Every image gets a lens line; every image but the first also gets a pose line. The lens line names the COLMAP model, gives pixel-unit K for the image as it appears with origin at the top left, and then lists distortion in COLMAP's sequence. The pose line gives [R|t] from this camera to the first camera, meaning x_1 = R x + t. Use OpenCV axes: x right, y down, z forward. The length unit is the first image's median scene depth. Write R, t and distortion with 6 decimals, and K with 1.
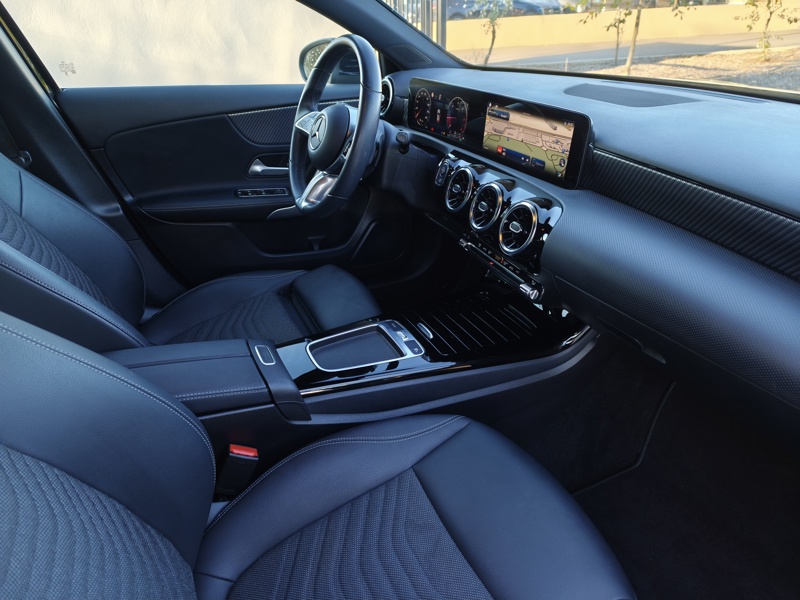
lens RADIAL K [[536.5, 0, 395.3], [0, 536.5, 300.7], [0, 0, 1]] dist [0.015551, -0.023478]
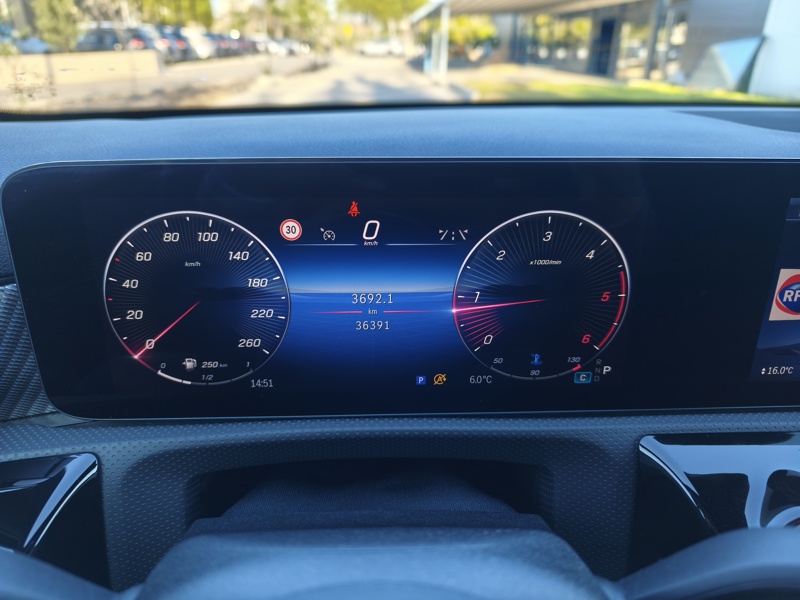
lens RADIAL K [[554.2, 0, 395.5], [0, 554.2, 293.8], [0, 0, 1]] dist [0.000087, -0.021951]
pose [[0.384587, -0.342412, 0.857232, -0.116907], [0.430237, 0.888111, 0.161725, -0.480324], [-0.816694, 0.306616, 0.488874, 1.117861]]
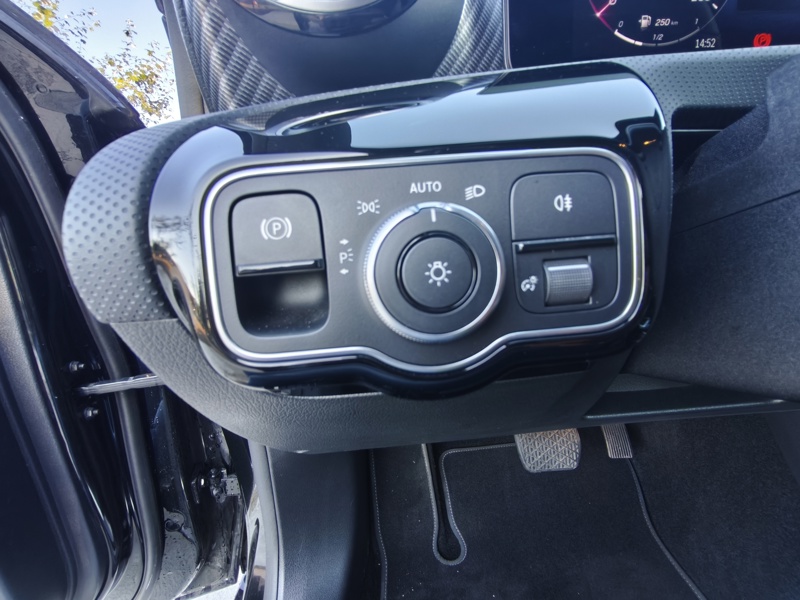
lens RADIAL K [[336.9, 0, 403.3], [0, 336.9, 298.9], [0, 0, 1]] dist [-0.005944, 0.000611]
pose [[0.377542, -0.257374, 0.889506, -0.176392], [0.483397, 0.874099, 0.047743, -0.393091], [-0.789804, 0.411959, 0.454422, 1.418685]]
